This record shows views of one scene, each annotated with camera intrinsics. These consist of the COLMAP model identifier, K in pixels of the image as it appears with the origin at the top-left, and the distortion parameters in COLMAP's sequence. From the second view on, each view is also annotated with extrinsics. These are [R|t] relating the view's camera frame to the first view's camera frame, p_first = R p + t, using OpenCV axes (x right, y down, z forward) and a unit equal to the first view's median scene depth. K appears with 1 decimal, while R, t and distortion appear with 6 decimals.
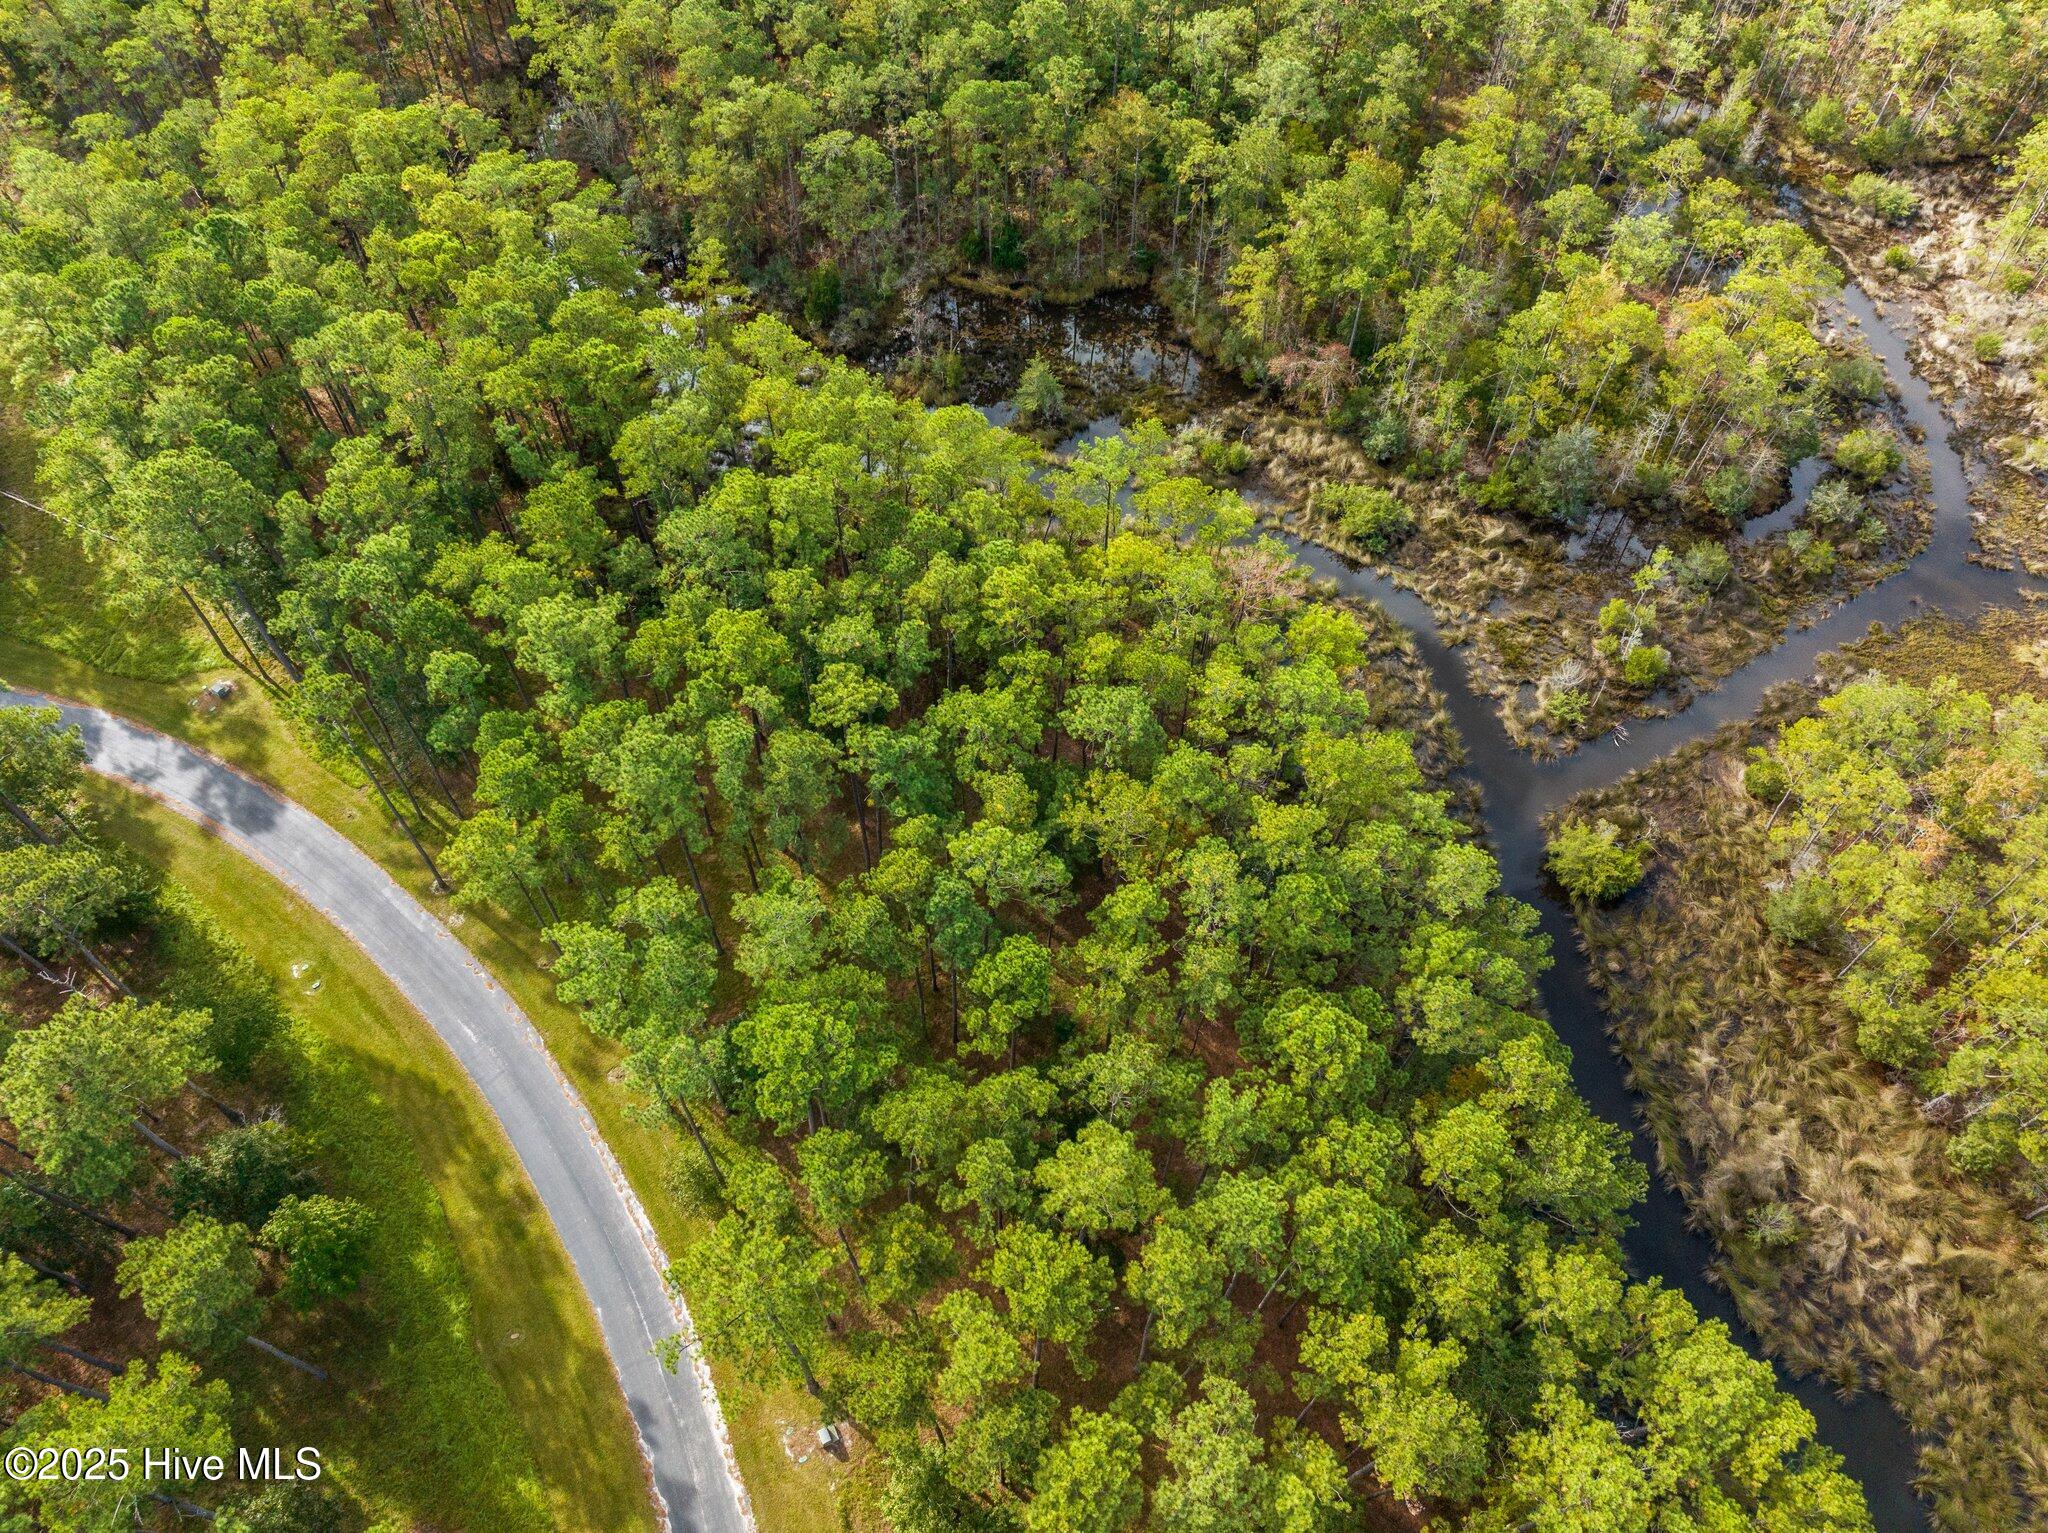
lens RADIAL K [[1458.0, 0, 1024.0], [0, 1458.0, 766.5], [0, 0, 1]] dist [-0.030918, -0.000876]
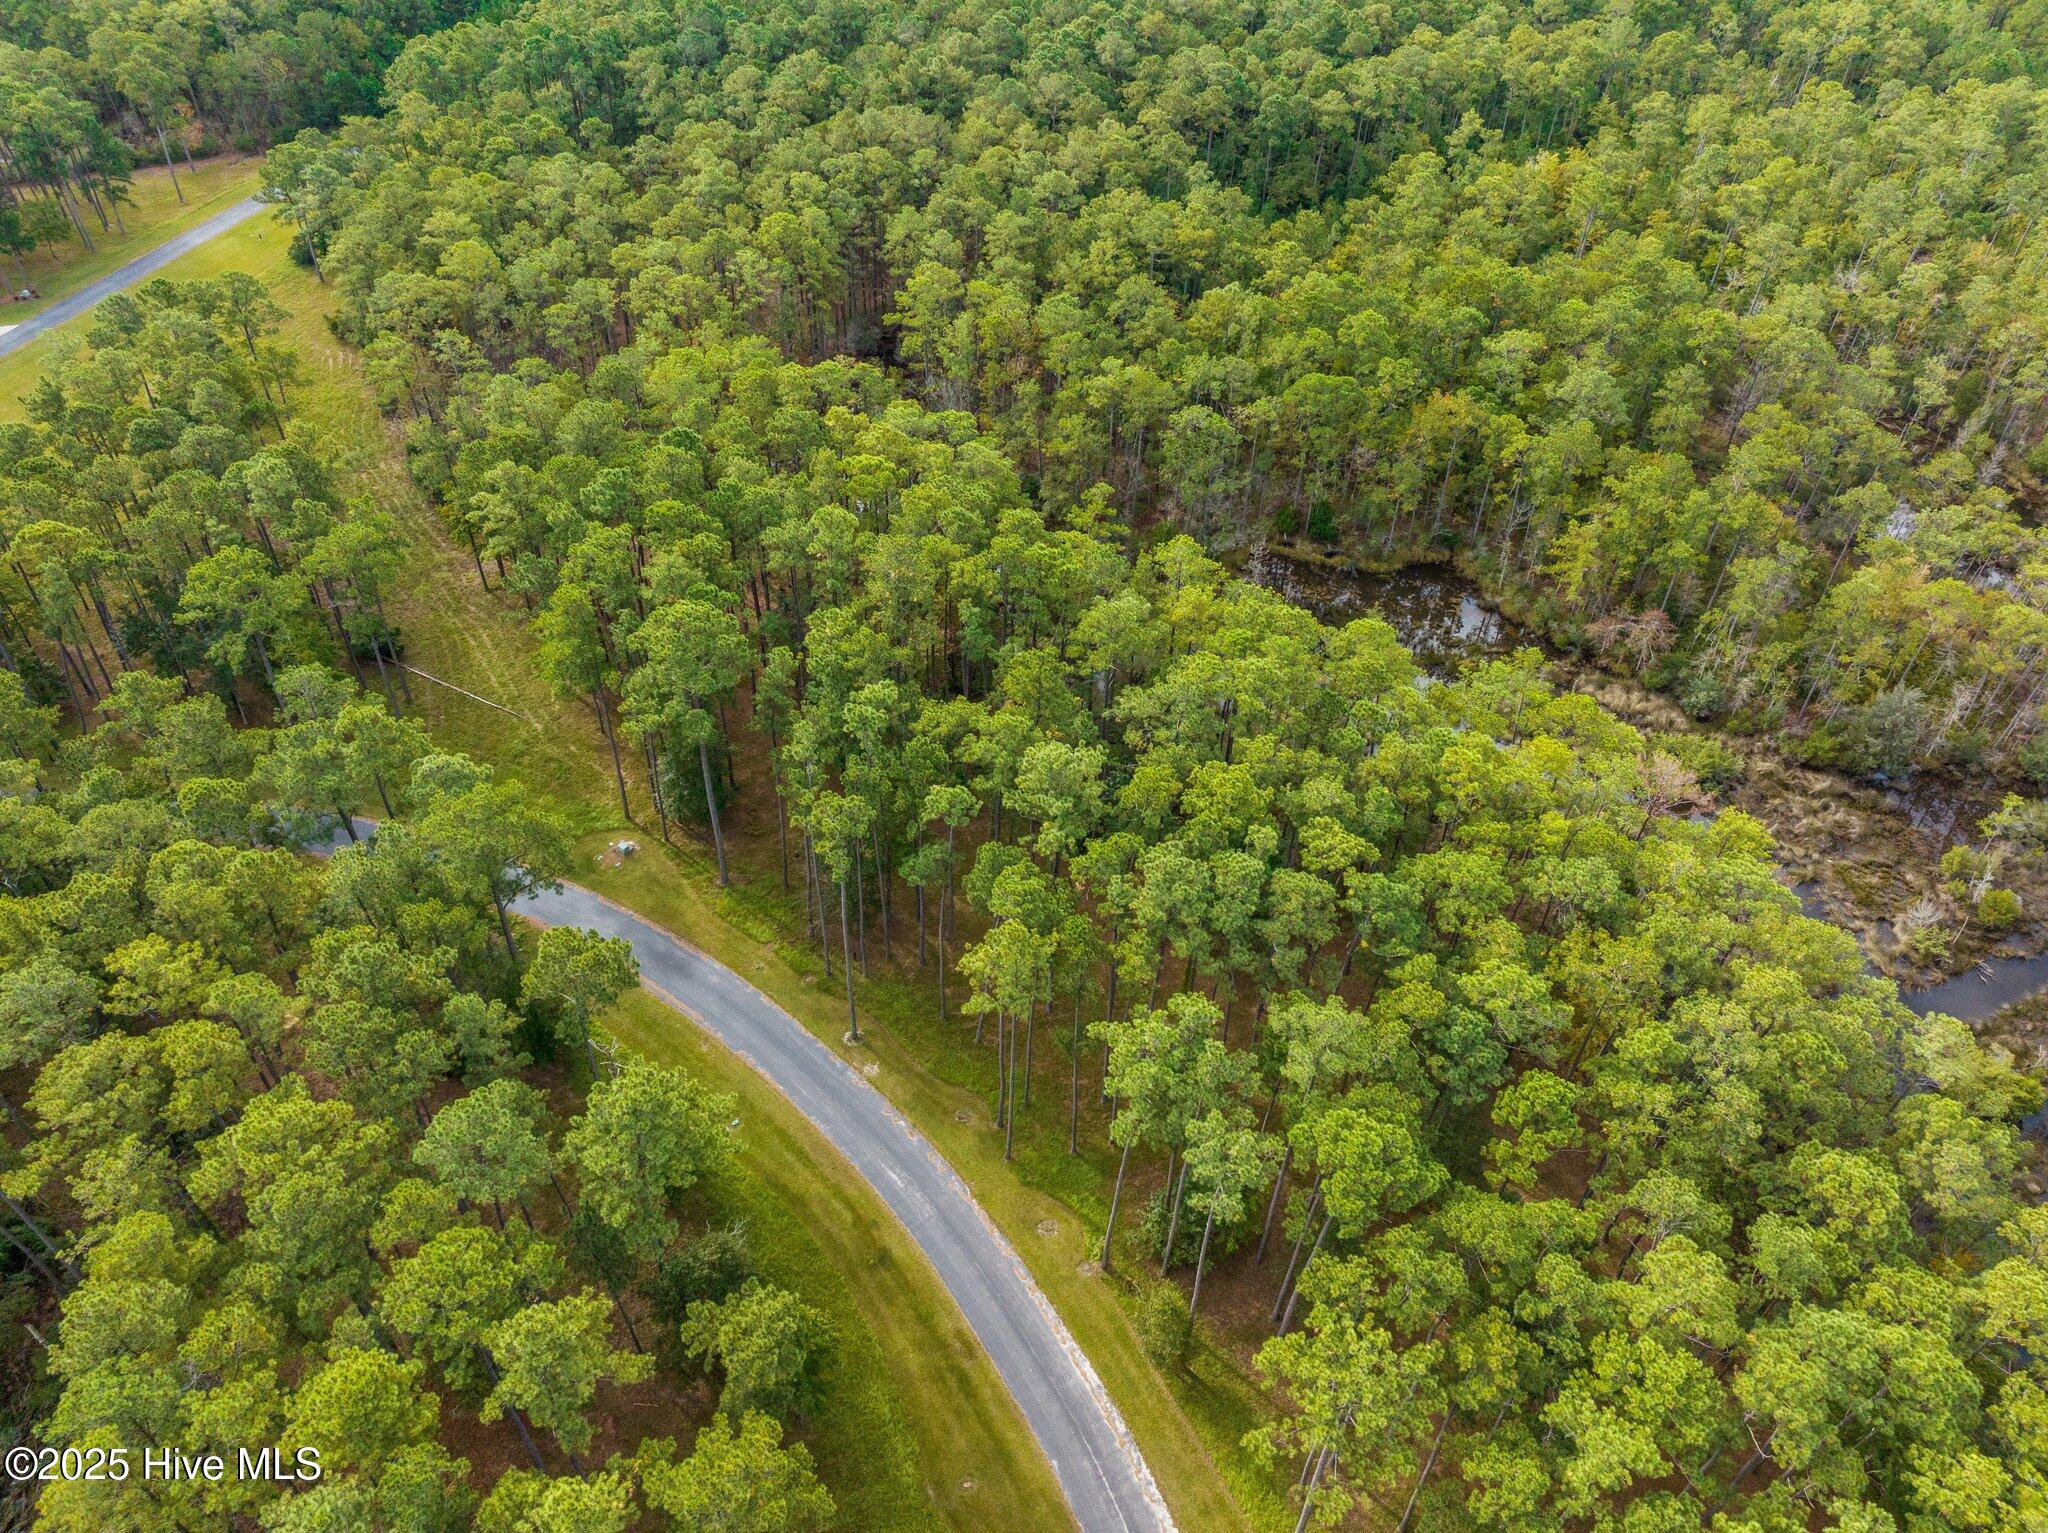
lens RADIAL K [[1456.4, 0, 1024.0], [0, 1456.4, 766.5], [0, 0, 1]] dist [-0.039960, 0.008337]
pose [[0.997626, 0.055709, -0.040472, -0.227870], [-0.063728, 0.969607, -0.236223, 0.117977], [0.026082, 0.238241, 0.970856, -0.028621]]
